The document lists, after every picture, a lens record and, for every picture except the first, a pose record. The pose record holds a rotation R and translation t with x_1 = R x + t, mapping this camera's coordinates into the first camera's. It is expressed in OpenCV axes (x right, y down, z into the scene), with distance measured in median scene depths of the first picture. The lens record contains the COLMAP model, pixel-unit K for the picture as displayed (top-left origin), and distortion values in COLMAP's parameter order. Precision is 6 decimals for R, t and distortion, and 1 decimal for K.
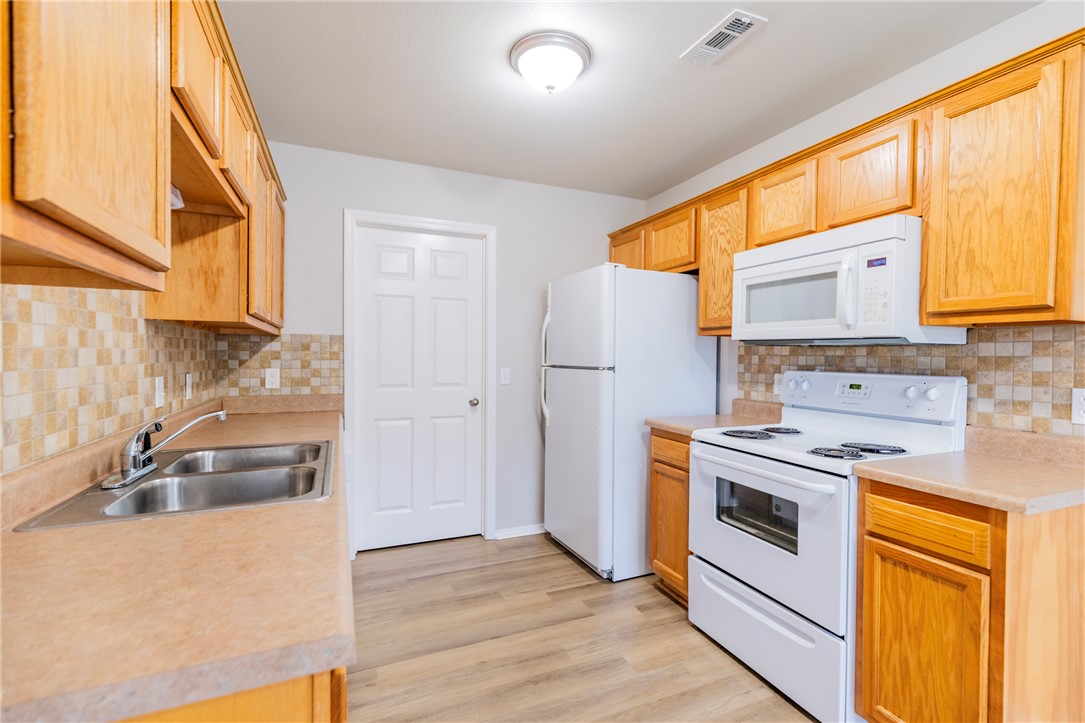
lens RADIAL K [[490.0, 0, 553.5], [0, 490.0, 363.3], [0, 0, 1]] dist [0.003269, 0.000216]
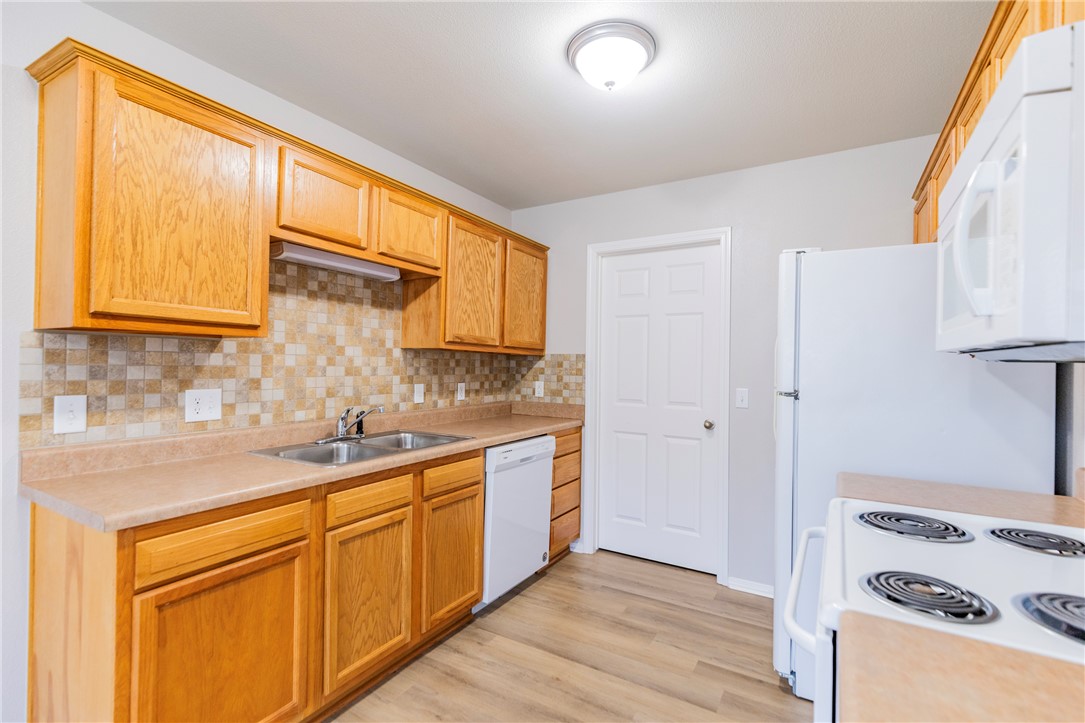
lens RADIAL K [[490.0, 0, 553.5], [0, 490.0, 363.3], [0, 0, 1]] dist [0.003269, 0.000216]
pose [[0.586530, -0.000917, -0.809927, 0.497142], [-0.023900, 0.999544, -0.018439, -0.013892], [0.809575, 0.030172, 0.586240, 0.286776]]
